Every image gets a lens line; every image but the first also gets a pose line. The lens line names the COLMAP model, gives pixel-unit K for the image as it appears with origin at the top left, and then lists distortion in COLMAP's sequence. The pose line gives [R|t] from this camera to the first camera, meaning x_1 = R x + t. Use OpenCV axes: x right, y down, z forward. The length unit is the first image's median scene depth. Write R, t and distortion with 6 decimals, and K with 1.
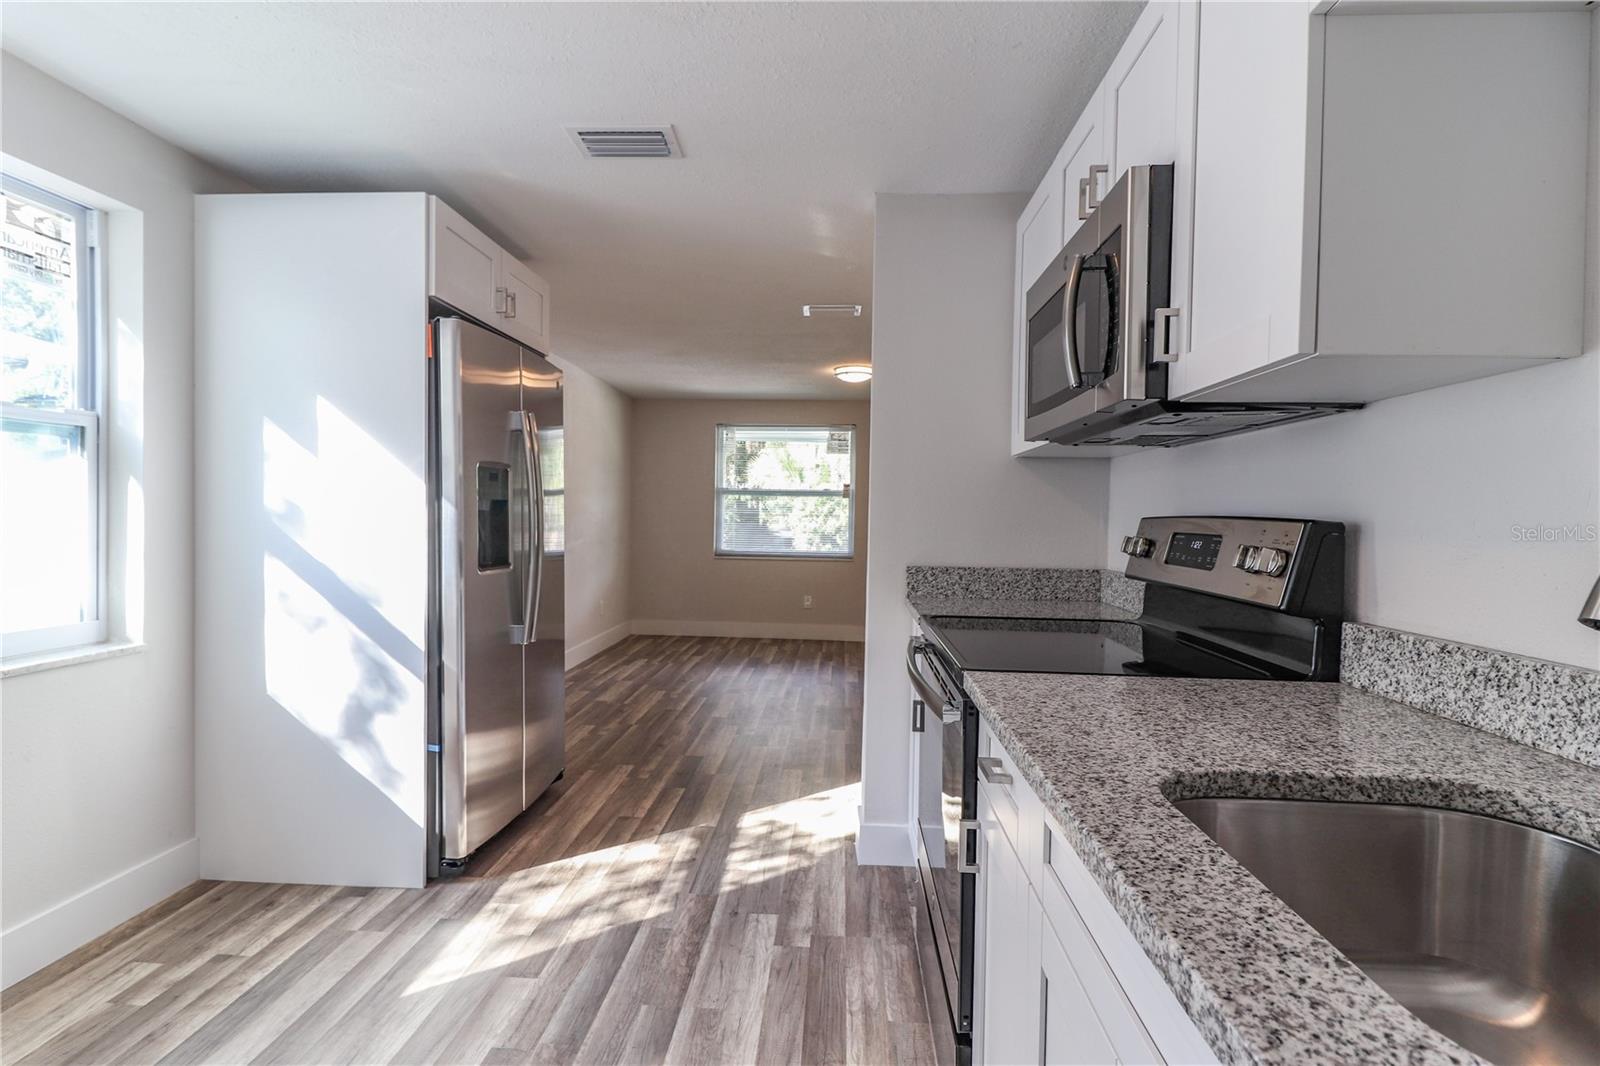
lens RADIAL K [[737.7, 0, 806.1], [0, 737.7, 535.2], [0, 0, 1]] dist [0.011759, -0.002370]
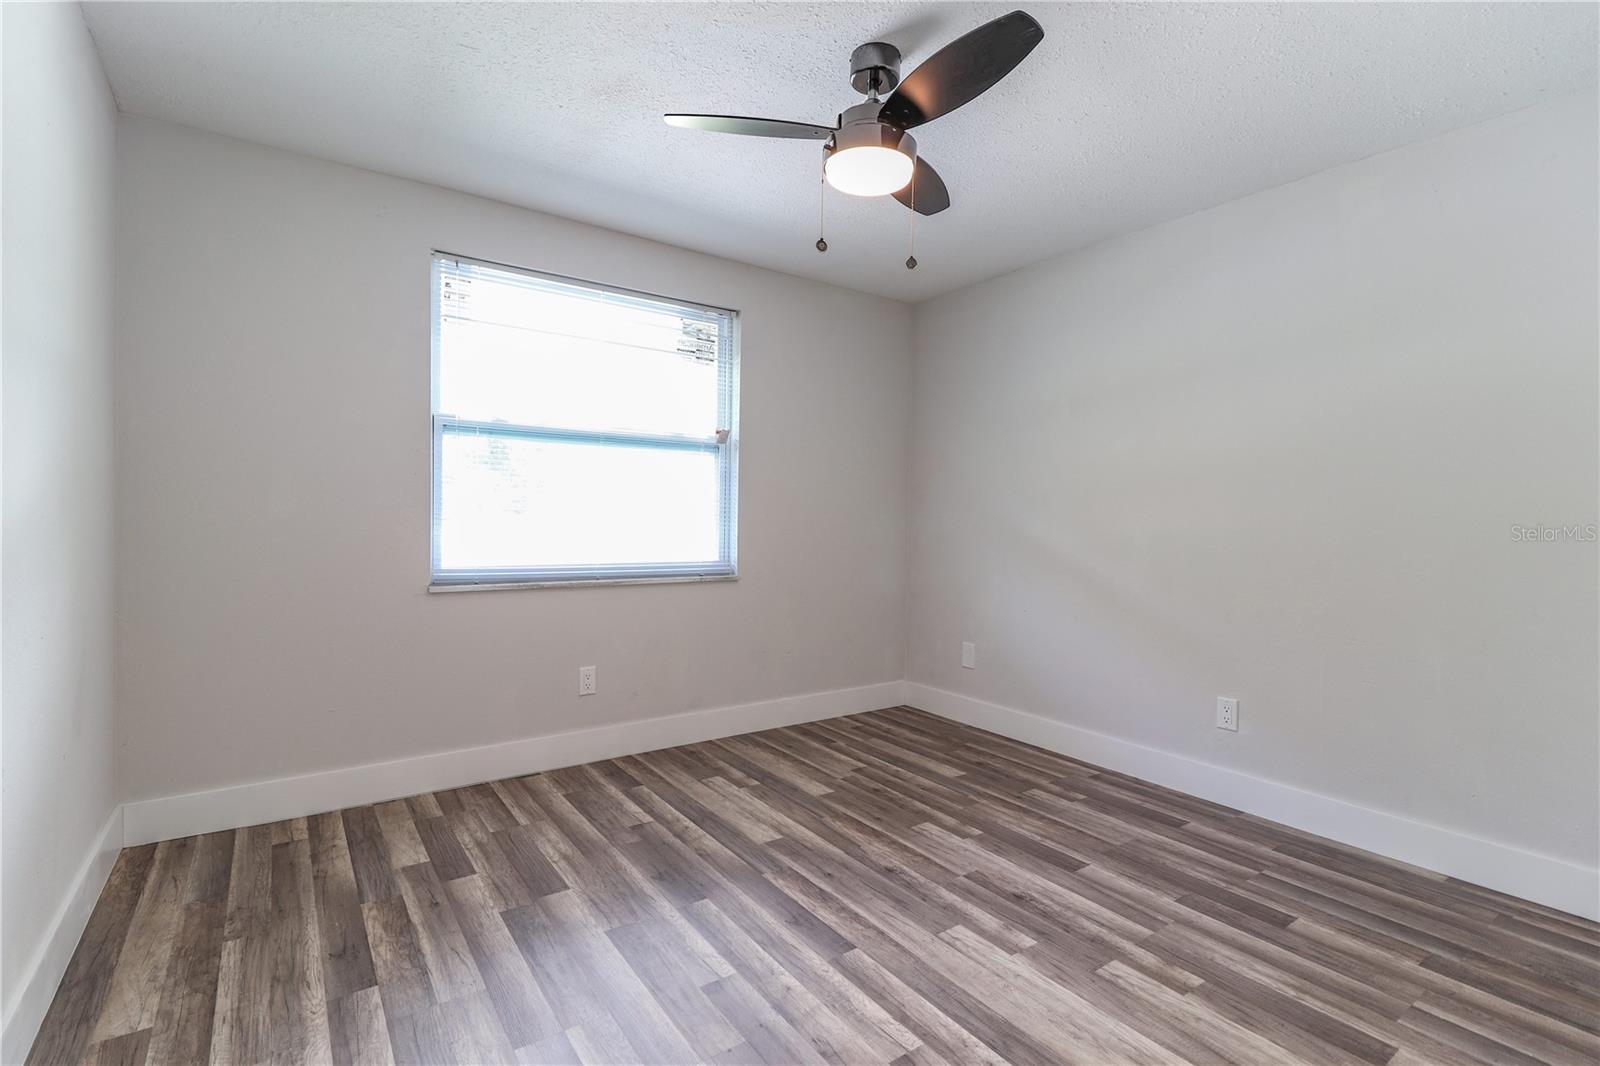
lens RADIAL K [[737.7, 0, 802.4], [0, 737.7, 524.5], [0, 0, 1]] dist [0.011759, -0.002370]
pose [[0.787102, -0.015982, 0.616616, -0.204700], [0.011845, 0.999872, 0.010796, -0.007990], [-0.616710, -0.001194, 0.787190, 0.564916]]
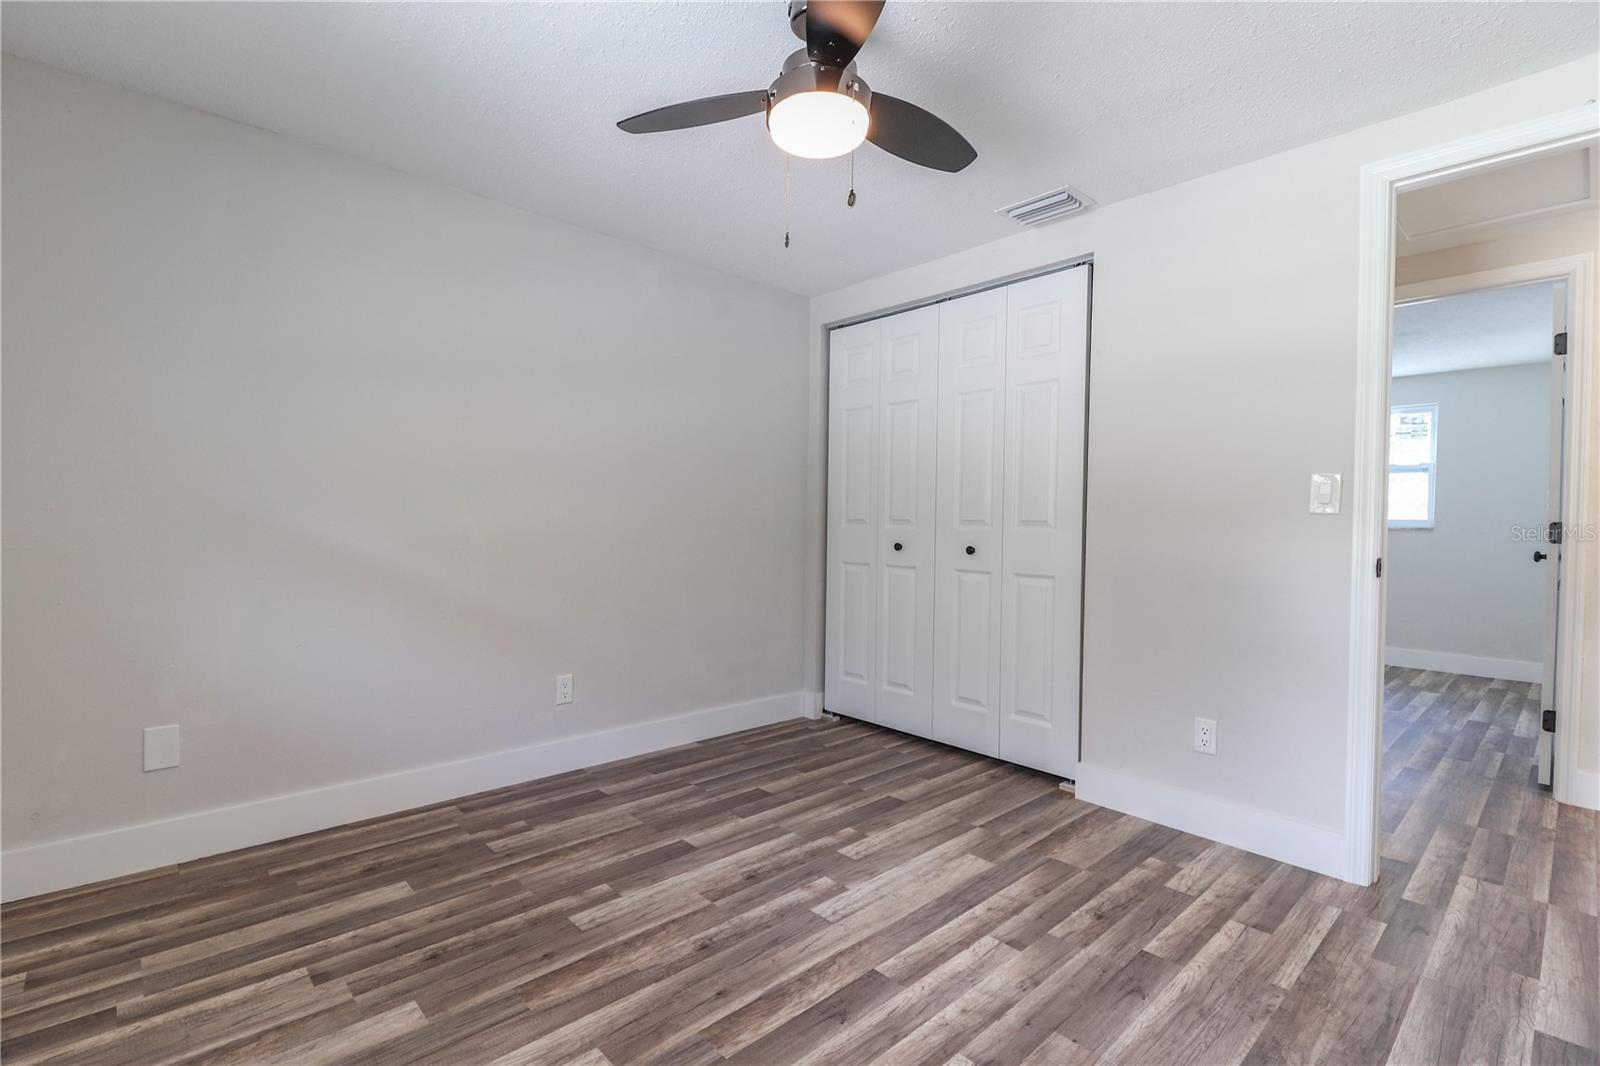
lens RADIAL K [[731.7, 0, 799.4], [0, 731.7, 500.7], [0, 0, 1]] dist [0.001107, -0.000917]
pose [[-0.713711, -0.011032, 0.700353, -0.179684], [-0.016739, 0.999859, -0.001309, -0.014158], [-0.700240, -0.012657, -0.713795, 1.044299]]
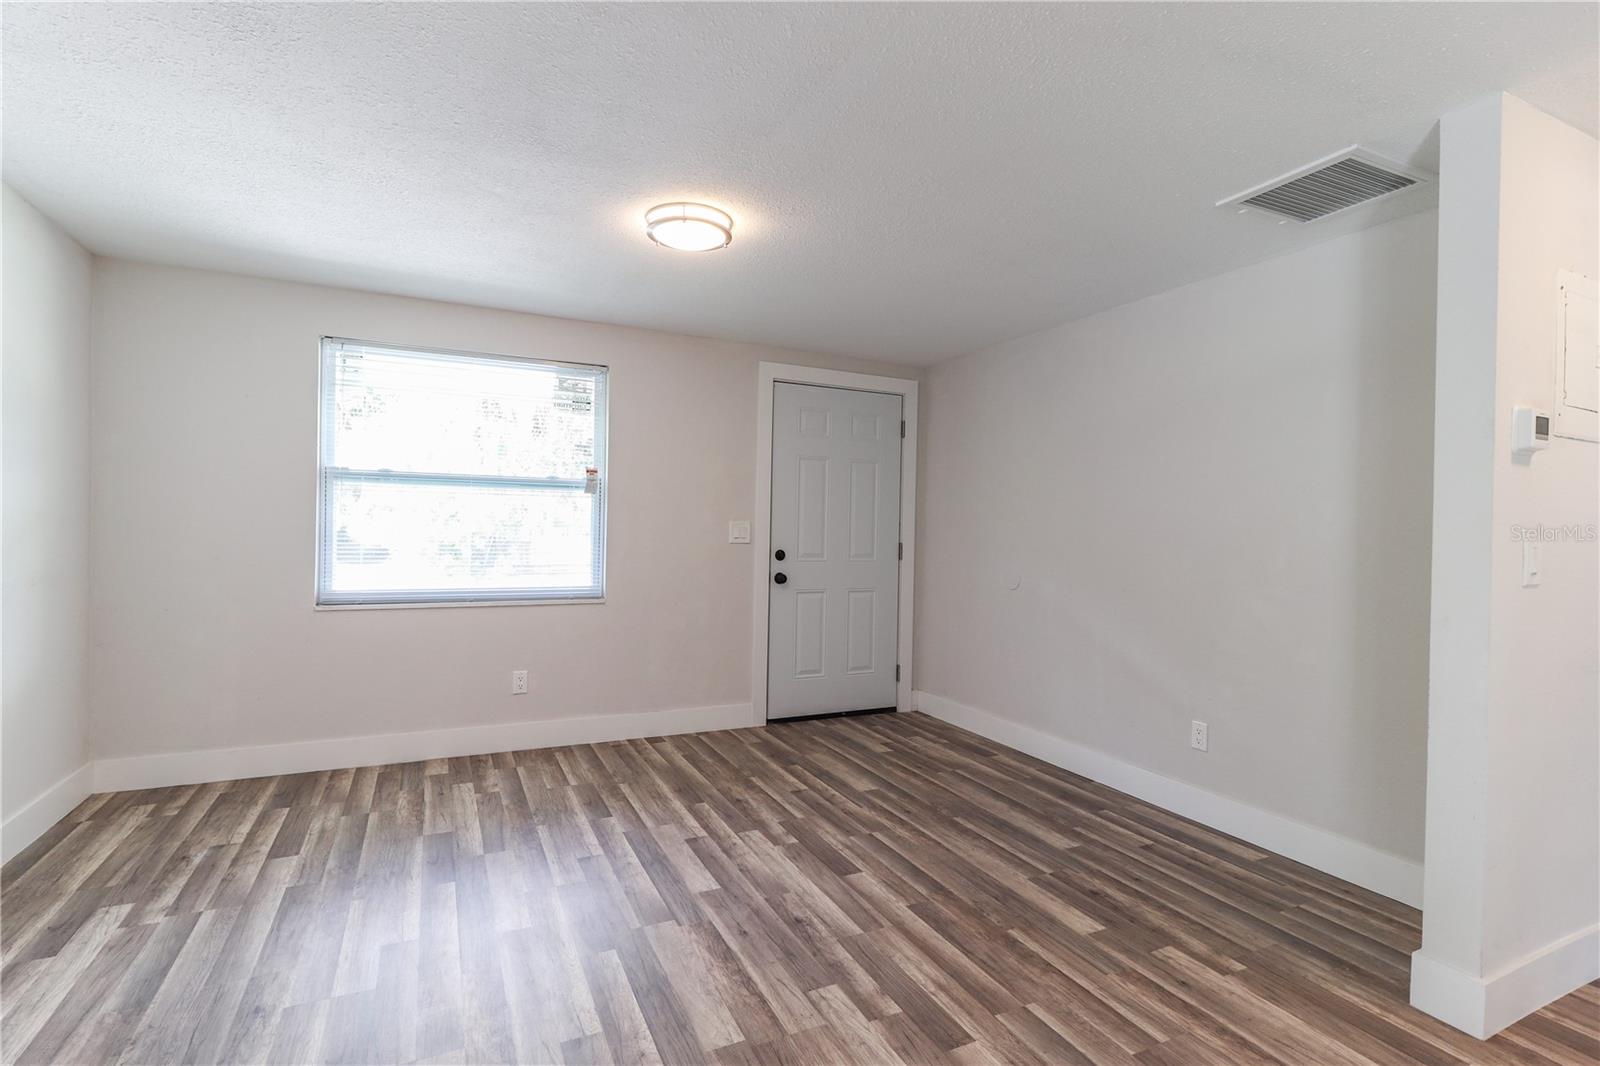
lens RADIAL K [[737.7, 0, 785.0], [0, 737.7, 541.5], [0, 0, 1]] dist [0.011759, -0.002370]
pose [[0.883687, -0.011352, 0.467942, -0.078584], [0.009288, 0.999934, 0.006719, -0.015326], [-0.467987, -0.001591, 0.883734, 0.420344]]
